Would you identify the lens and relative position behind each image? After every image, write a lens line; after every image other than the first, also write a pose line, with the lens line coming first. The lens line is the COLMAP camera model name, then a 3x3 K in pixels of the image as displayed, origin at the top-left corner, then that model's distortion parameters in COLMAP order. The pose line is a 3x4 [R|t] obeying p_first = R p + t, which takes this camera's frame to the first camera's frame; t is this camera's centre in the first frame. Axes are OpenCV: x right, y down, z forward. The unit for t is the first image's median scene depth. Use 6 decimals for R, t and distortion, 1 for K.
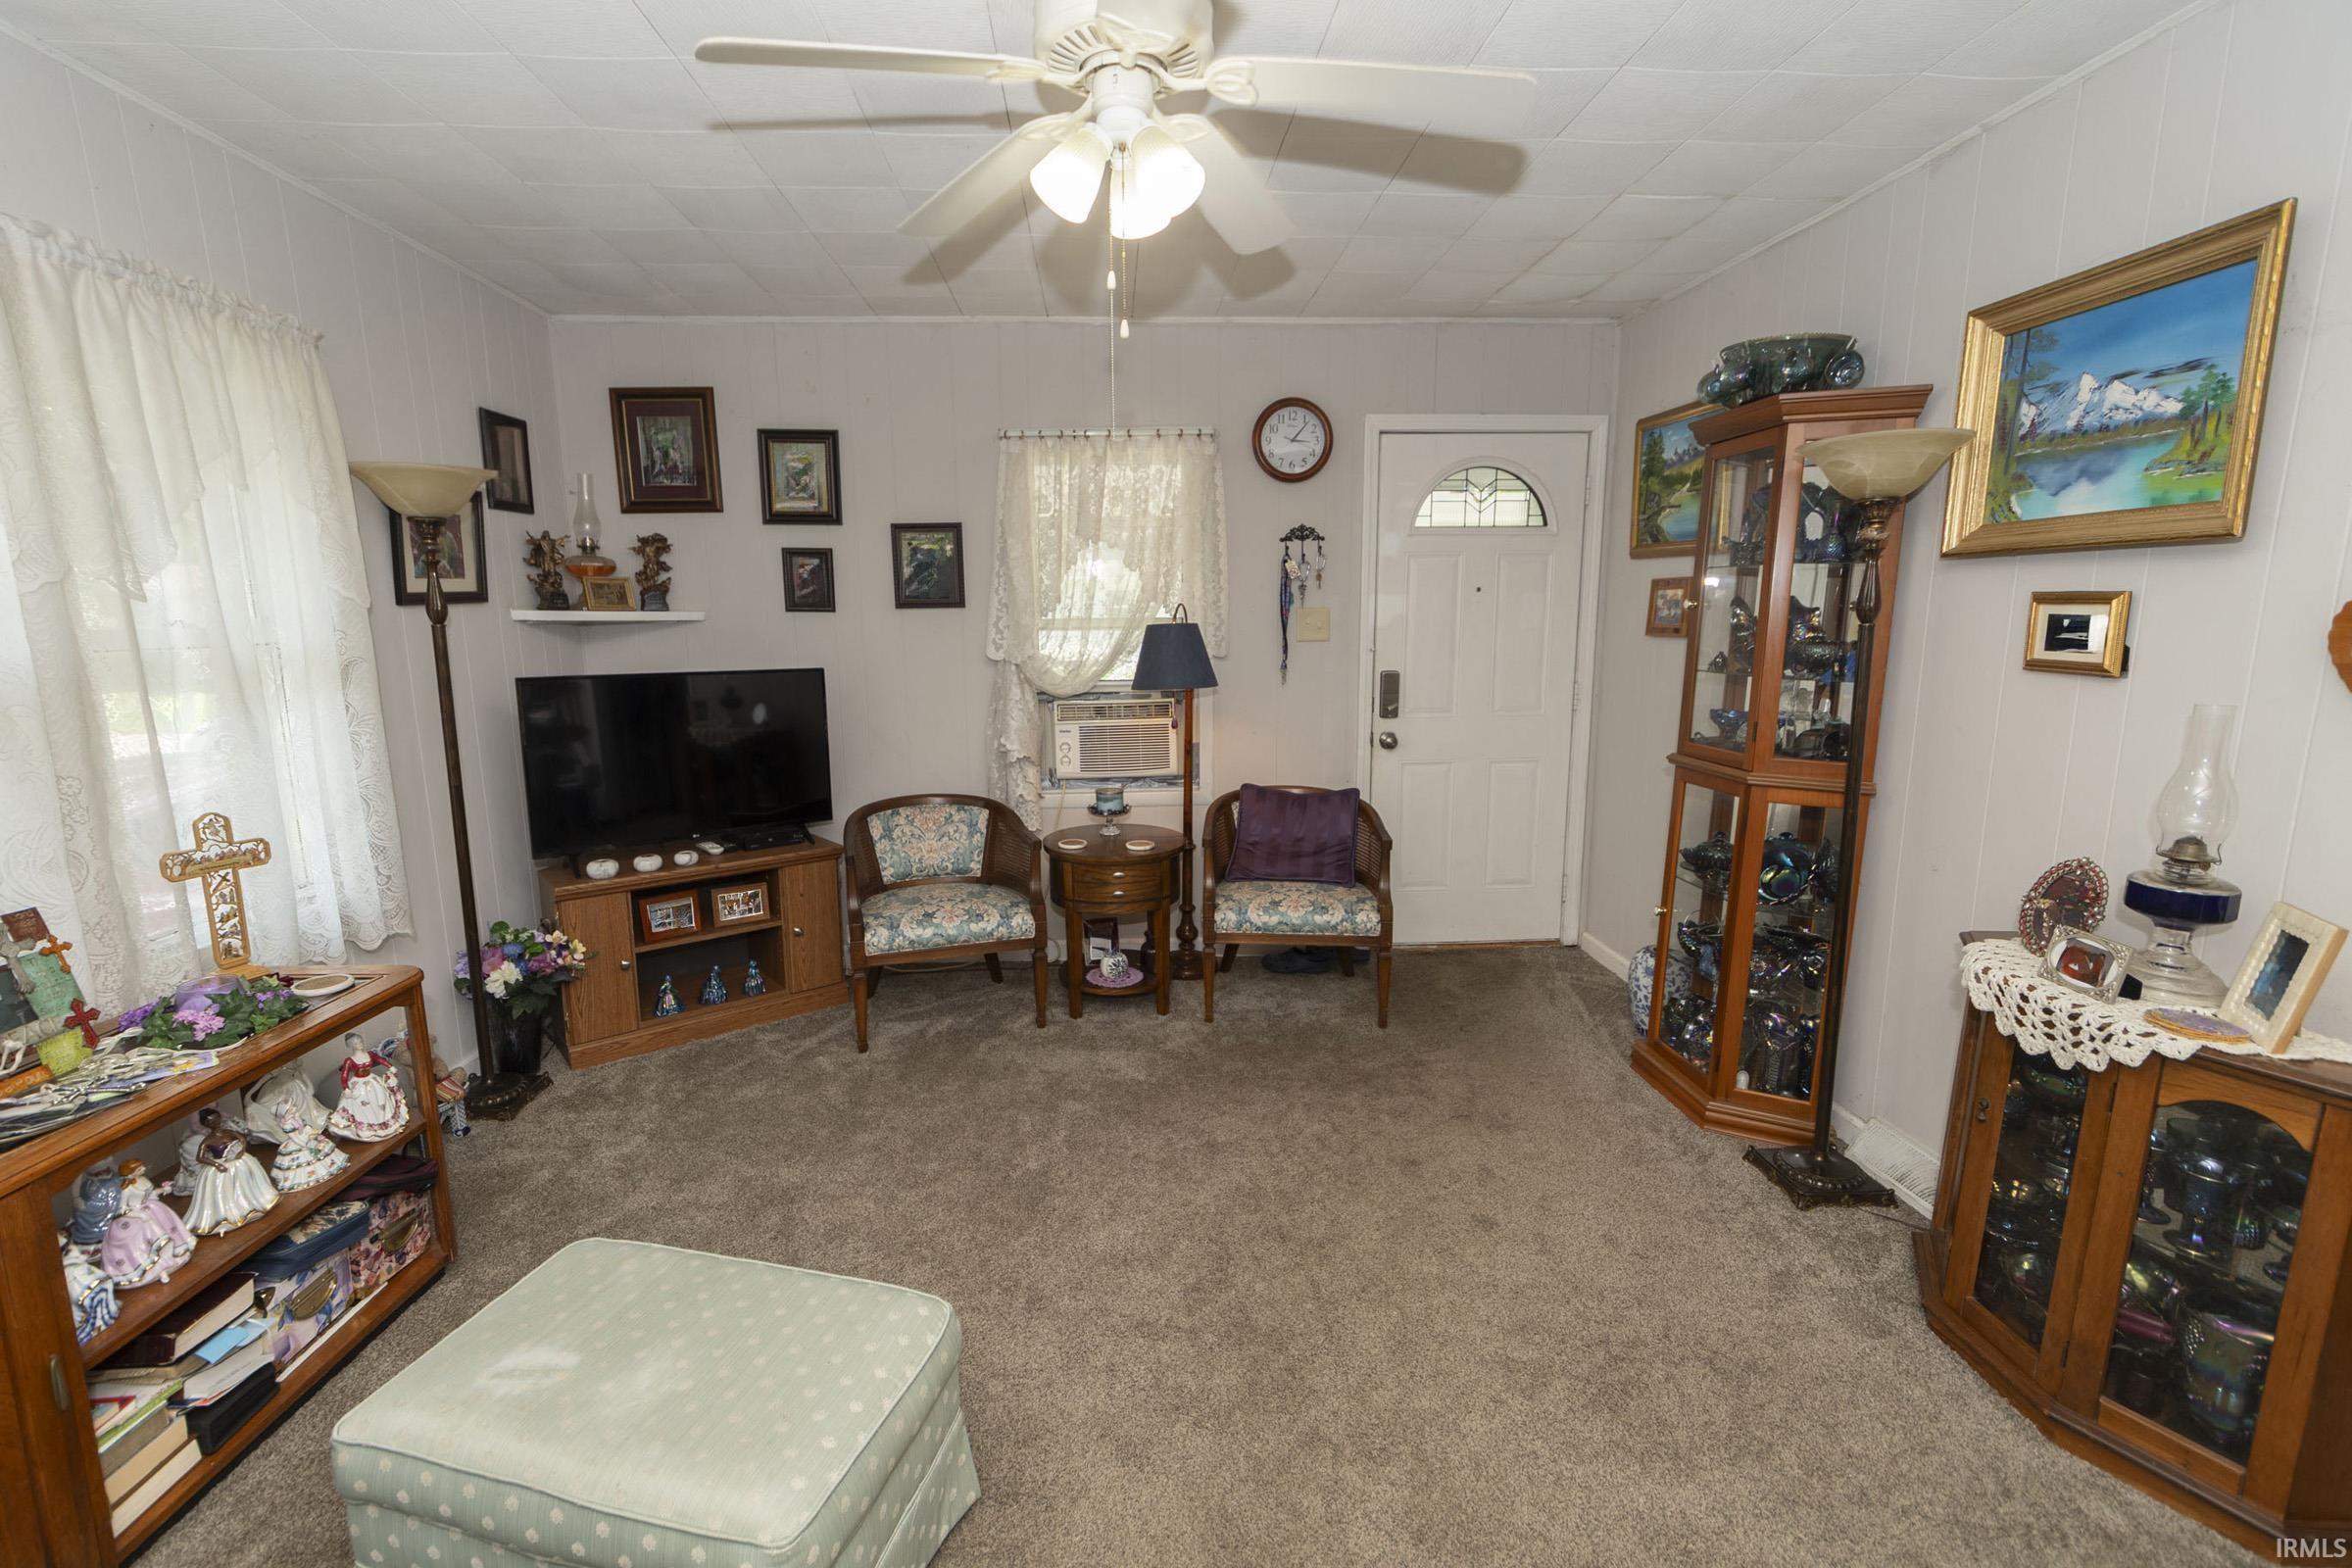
lens RADIAL K [[1024.2, 0, 1128.5], [0, 1024.2, 783.2], [0, 0, 1]] dist [0.001051, -0.002326]
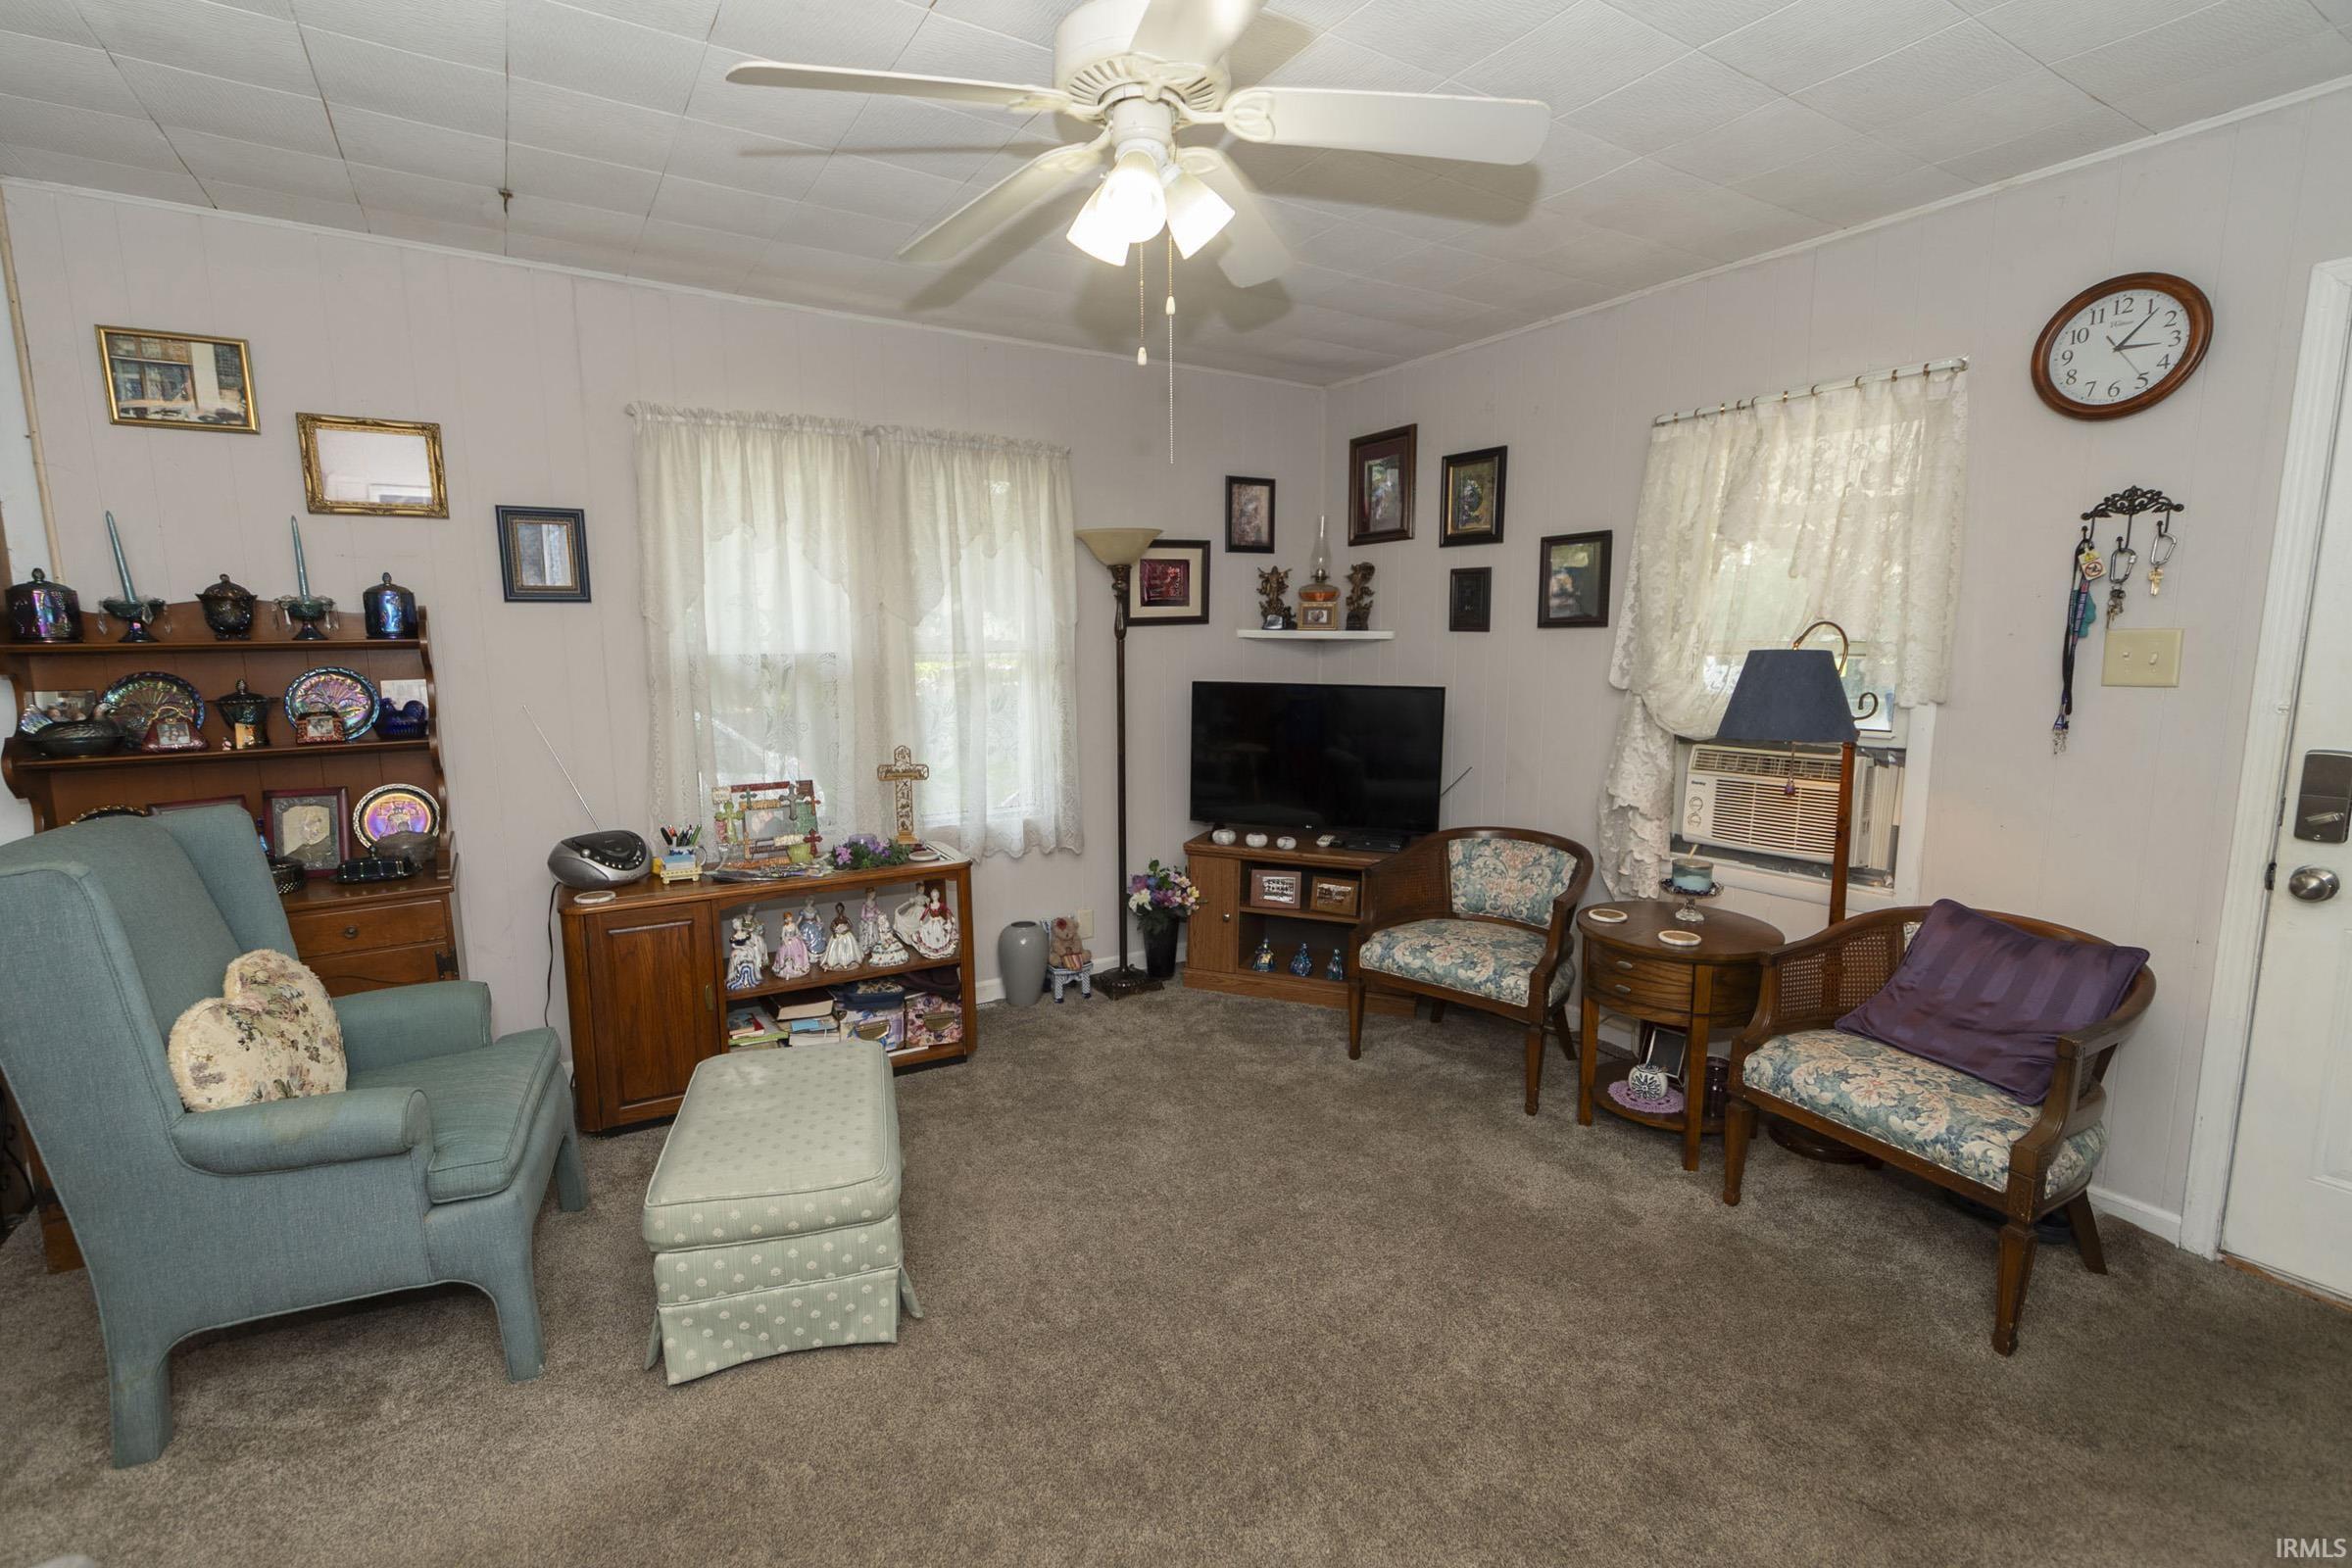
lens RADIAL K [[1024.2, 0, 1172.1], [0, 1024.2, 782.2], [0, 0, 1]] dist [0.001051, -0.002326]
pose [[0.498535, 0.130891, -0.856931, 0.451230], [-0.144707, 0.987230, 0.066608, -0.049084], [0.854706, 0.090797, 0.511110, 0.266133]]
